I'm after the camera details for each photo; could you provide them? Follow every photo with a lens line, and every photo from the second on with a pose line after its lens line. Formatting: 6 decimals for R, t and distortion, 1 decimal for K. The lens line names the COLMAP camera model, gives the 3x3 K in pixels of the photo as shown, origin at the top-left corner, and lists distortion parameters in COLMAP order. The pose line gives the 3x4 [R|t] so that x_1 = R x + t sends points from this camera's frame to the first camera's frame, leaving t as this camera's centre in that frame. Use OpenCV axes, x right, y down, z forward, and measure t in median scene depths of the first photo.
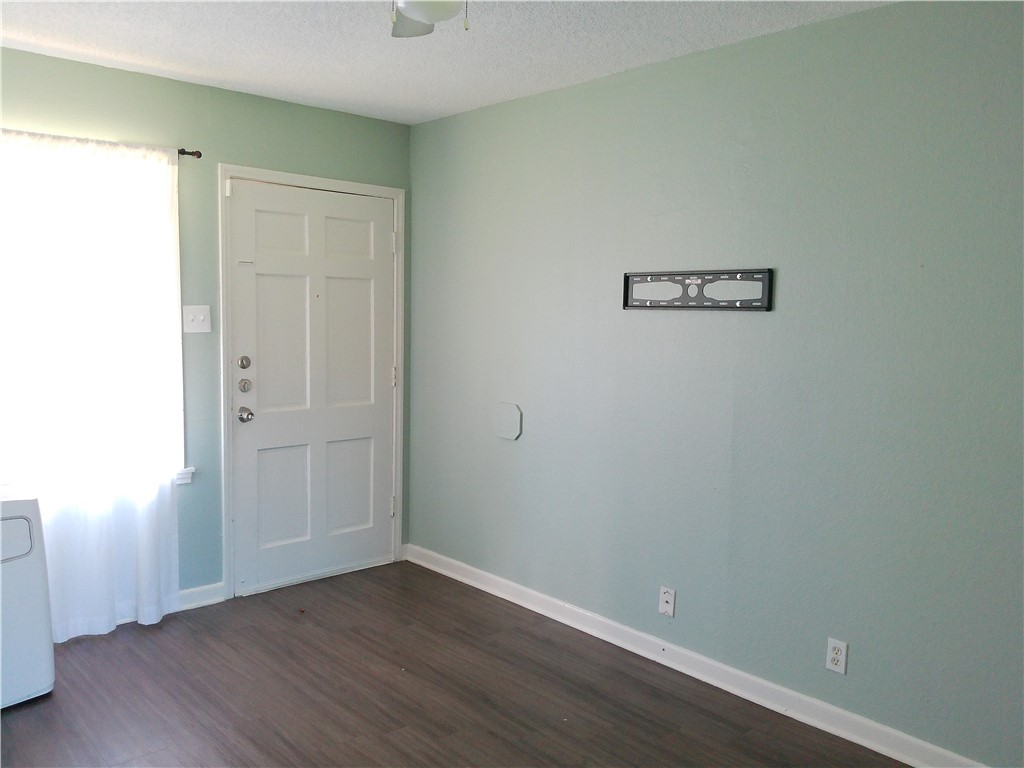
lens RADIAL K [[828.8, 0, 512.0], [0, 828.8, 384.0], [0, 0, 1]] dist [0.048056, -0.085305]
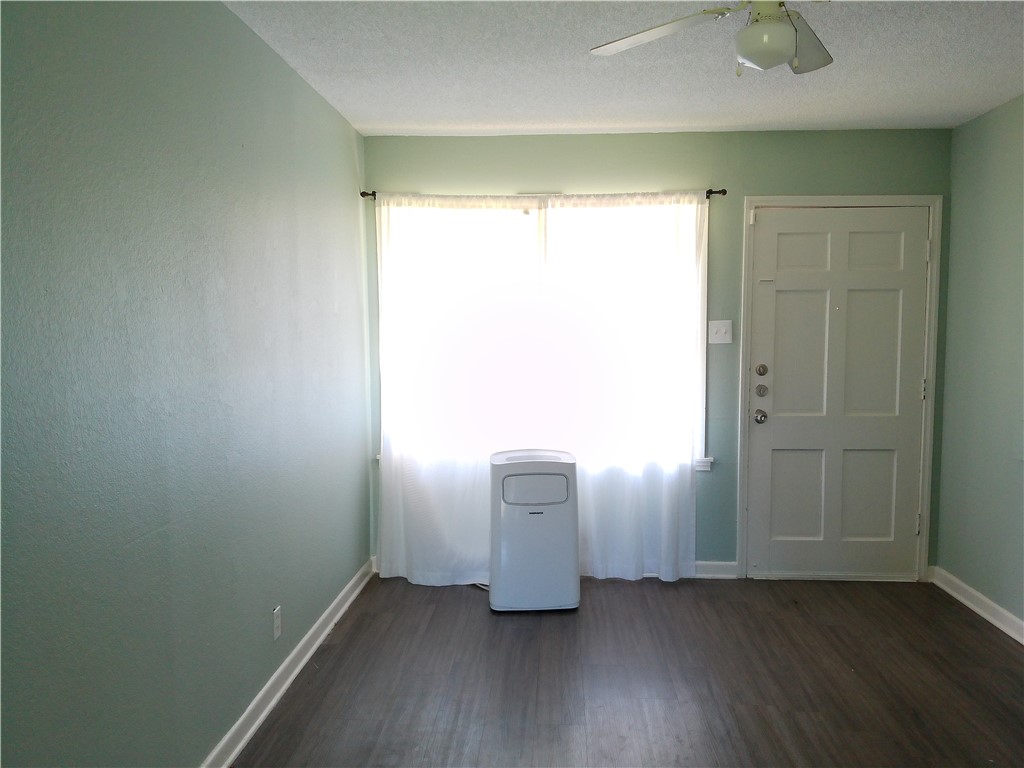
lens RADIAL K [[828.8, 0, 512.0], [0, 828.8, 384.0], [0, 0, 1]] dist [0.048056, -0.085305]
pose [[0.698814, 0.033011, -0.714541, 0.249805], [-0.049129, 0.998791, -0.001905, 0.011749], [0.713614, 0.036436, 0.699591, -0.024239]]
